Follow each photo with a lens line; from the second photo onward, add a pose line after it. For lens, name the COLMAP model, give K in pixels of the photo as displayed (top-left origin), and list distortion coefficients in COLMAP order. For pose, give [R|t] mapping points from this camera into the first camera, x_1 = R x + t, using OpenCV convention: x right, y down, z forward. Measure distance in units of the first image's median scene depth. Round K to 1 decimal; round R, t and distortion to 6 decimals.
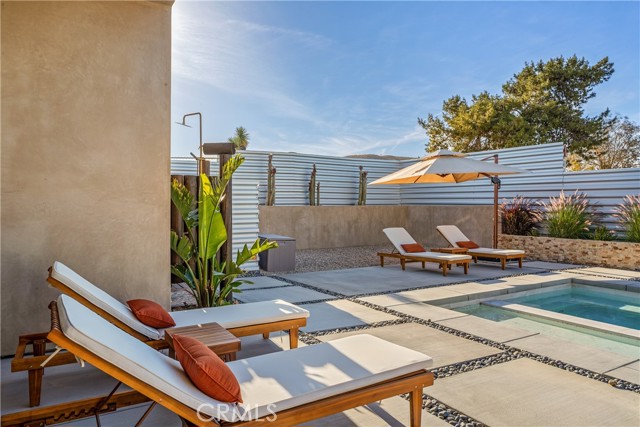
lens RADIAL K [[434.8, 0, 322.6], [0, 434.8, 211.9], [0, 0, 1]] dist [-0.012670, 0.004400]
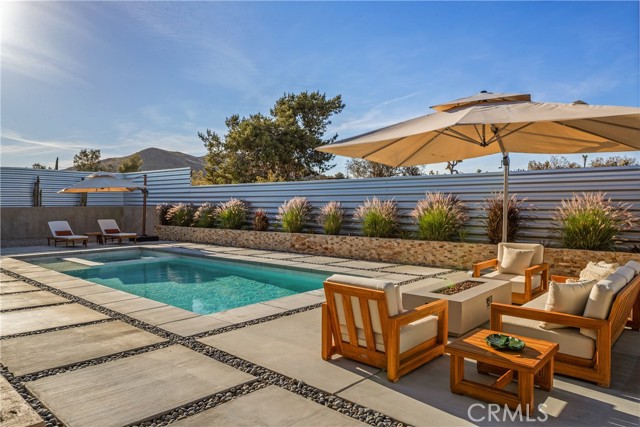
lens RADIAL K [[434.8, 0, 317.2], [0, 434.8, 212.4], [0, 0, 1]] dist [-0.012670, 0.004400]
pose [[0.953811, -0.004448, 0.300374, 0.390904], [0.004774, 0.999989, -0.000350, 0.007415], [-0.300369, 0.001768, 0.953821, -0.508290]]
